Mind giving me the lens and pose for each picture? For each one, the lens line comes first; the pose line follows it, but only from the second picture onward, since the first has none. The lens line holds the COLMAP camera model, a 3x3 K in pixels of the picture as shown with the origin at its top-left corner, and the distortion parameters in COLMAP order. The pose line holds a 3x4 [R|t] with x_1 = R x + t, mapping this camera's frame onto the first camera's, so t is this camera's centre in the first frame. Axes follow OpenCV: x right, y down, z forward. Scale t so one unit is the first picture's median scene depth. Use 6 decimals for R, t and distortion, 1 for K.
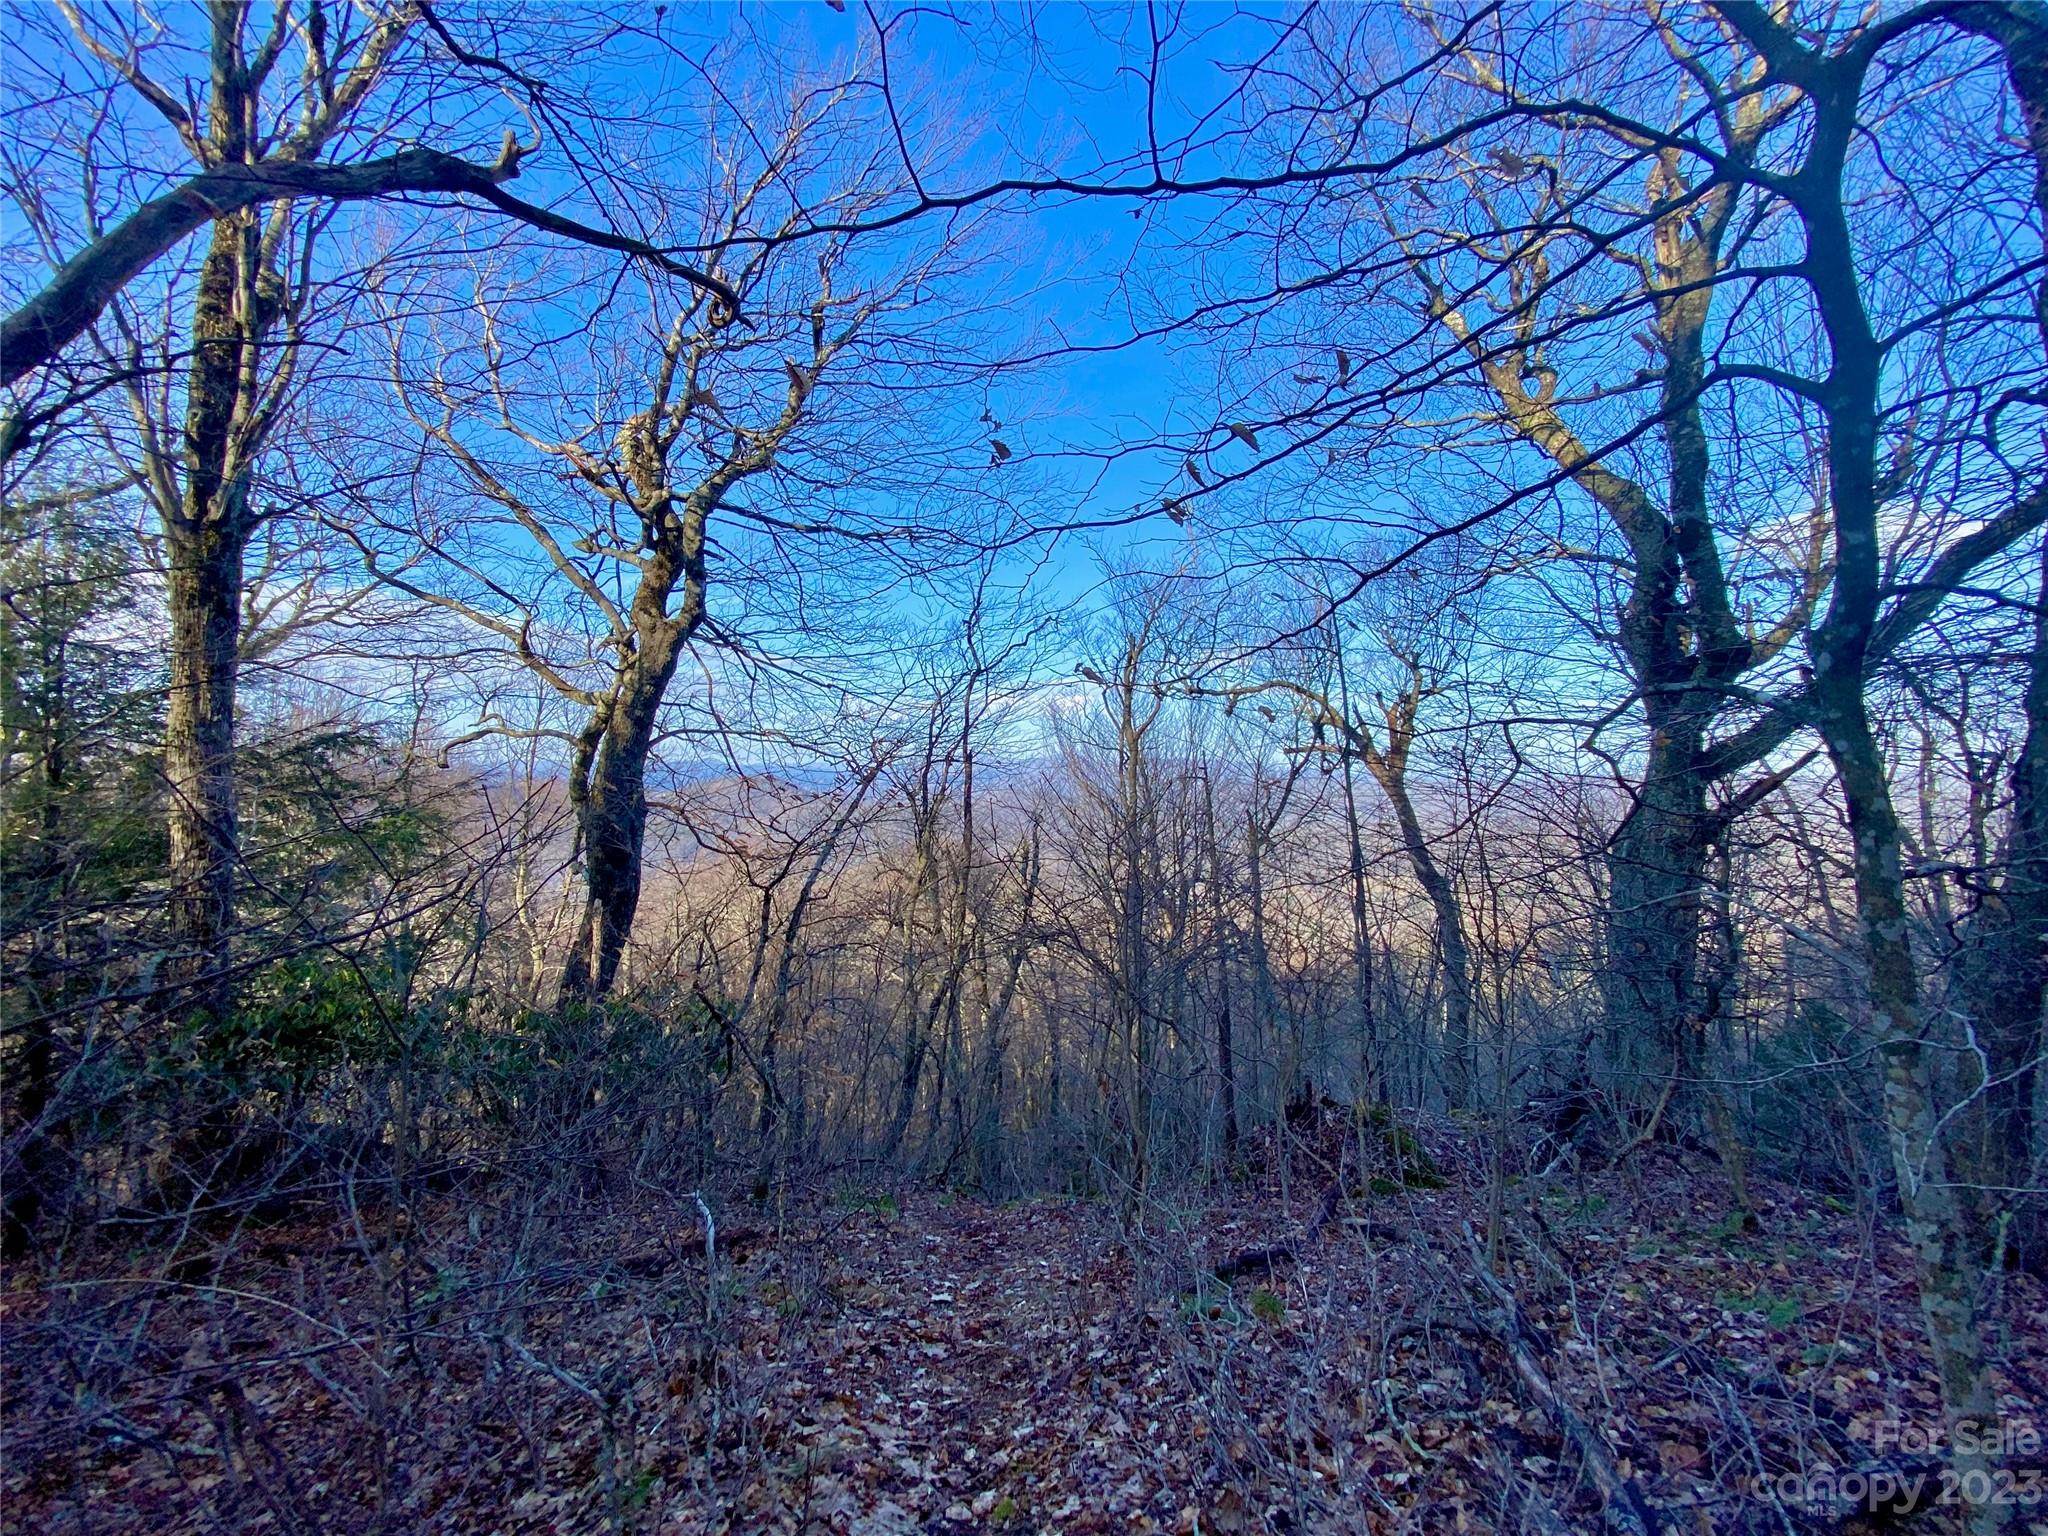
lens RADIAL K [[822.4, 0, 1023.3], [0, 822.4, 760.7], [0, 0, 1]] dist [-0.000788, -0.000265]
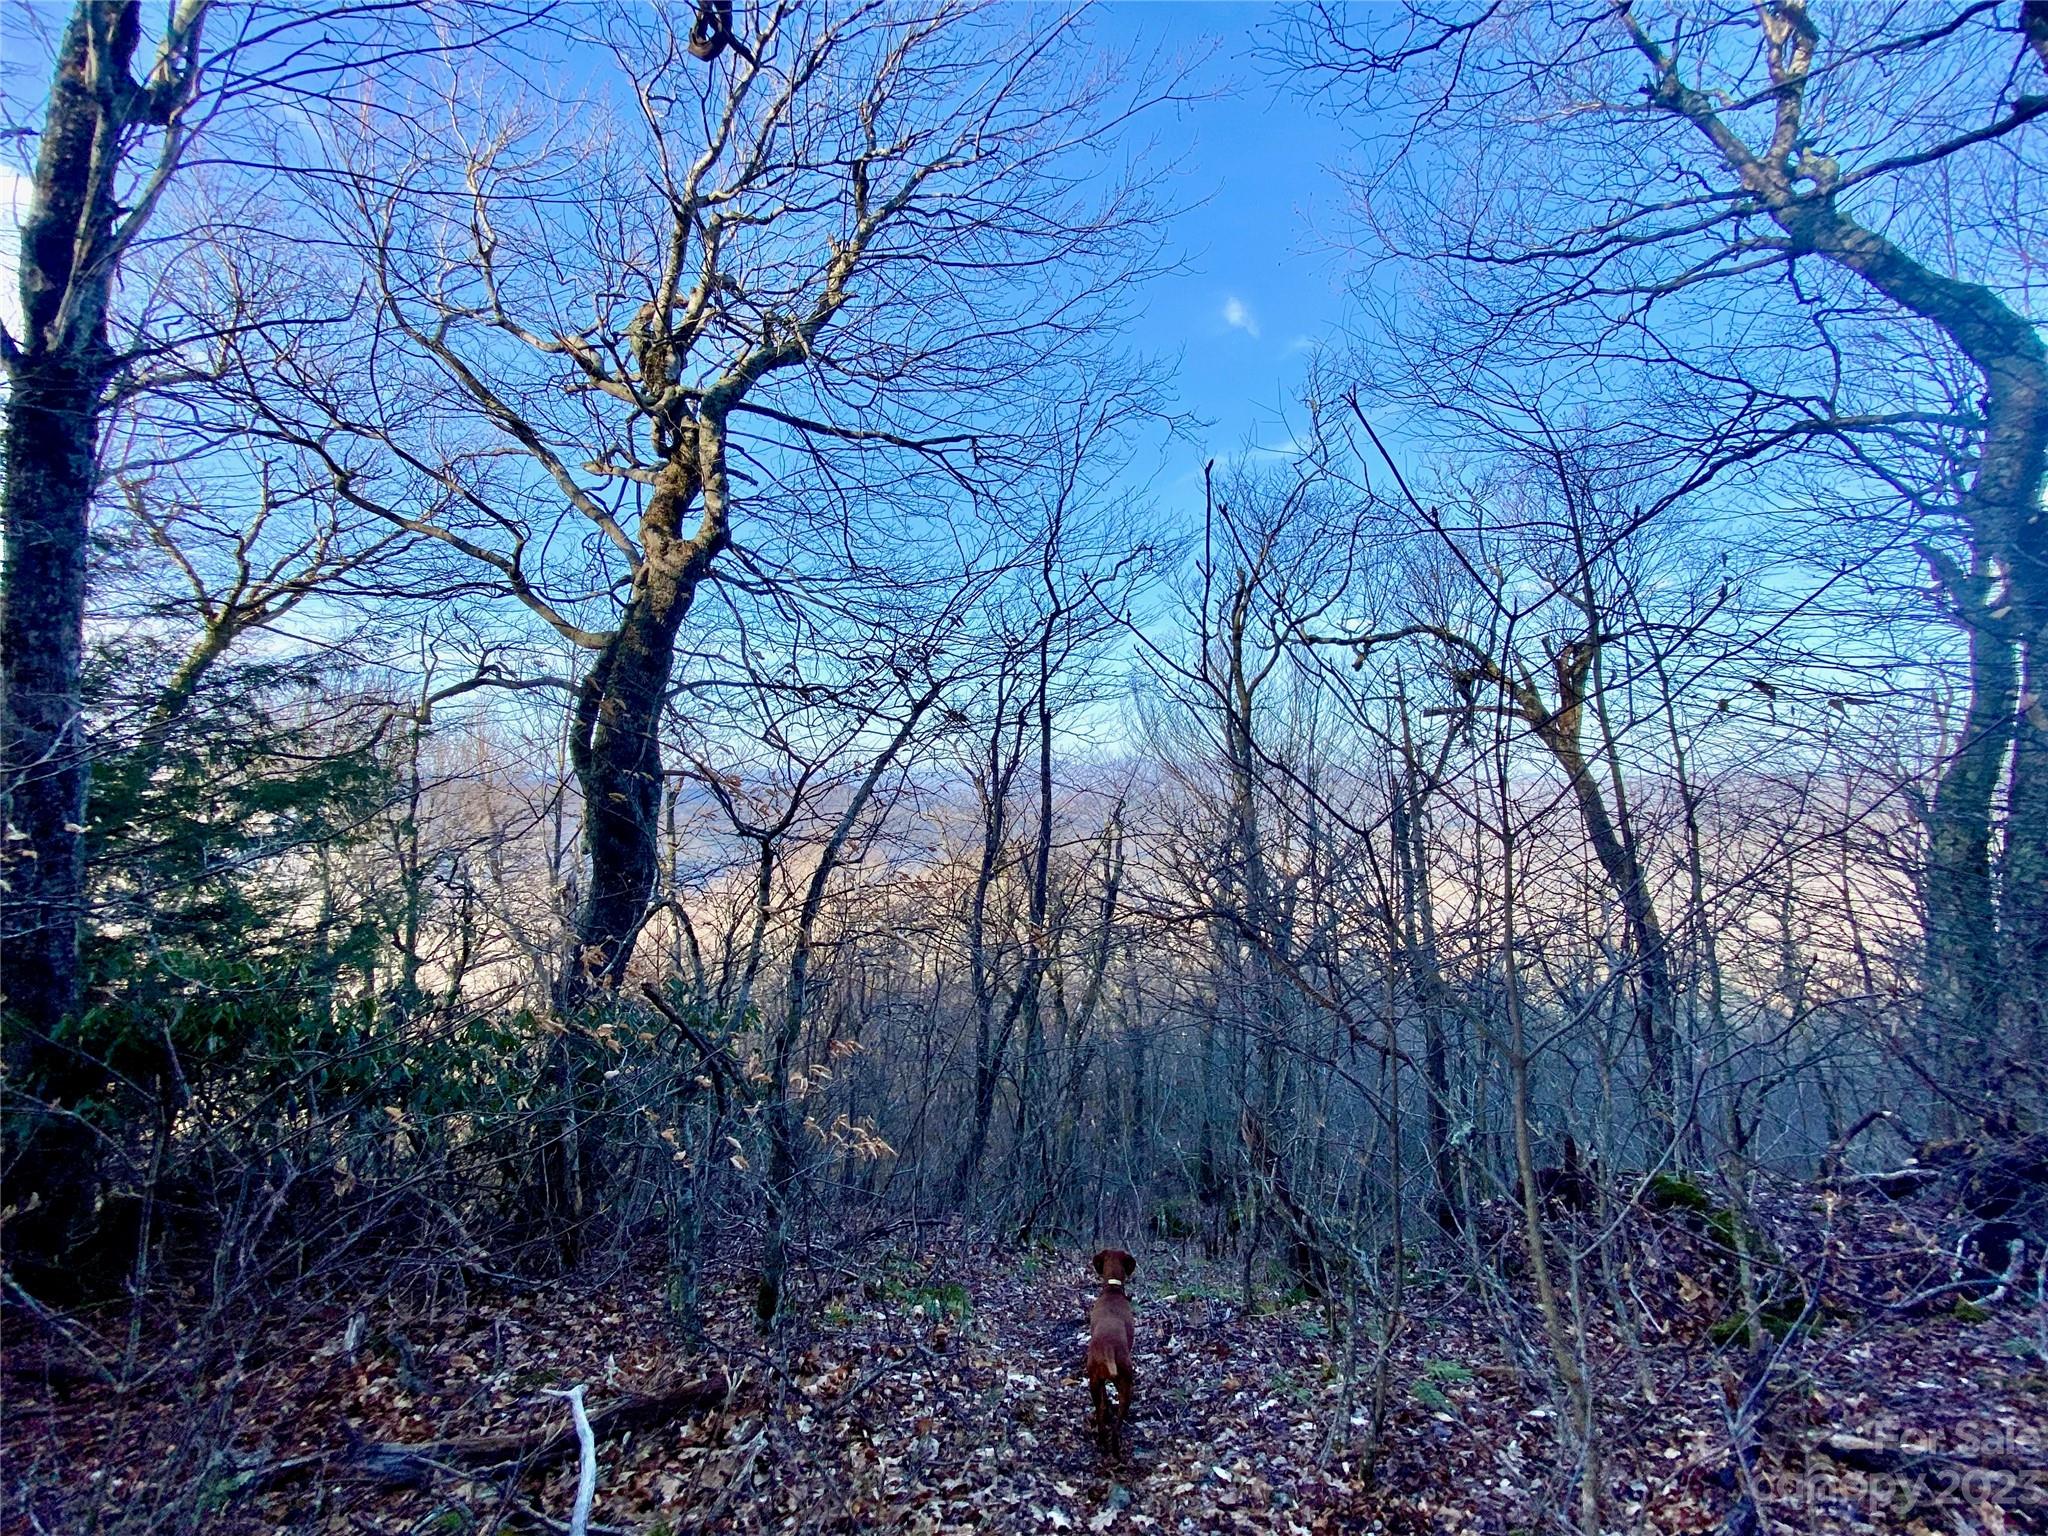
lens RADIAL K [[822.4, 0, 1023.9], [0, 822.4, 774.6], [0, 0, 1]] dist [-0.000788, -0.000265]
pose [[0.997109, -0.008728, -0.075478, -0.032413], [0.009495, 0.999907, 0.009810, 0.054533], [0.075385, -0.010499, 0.997099, 0.197579]]
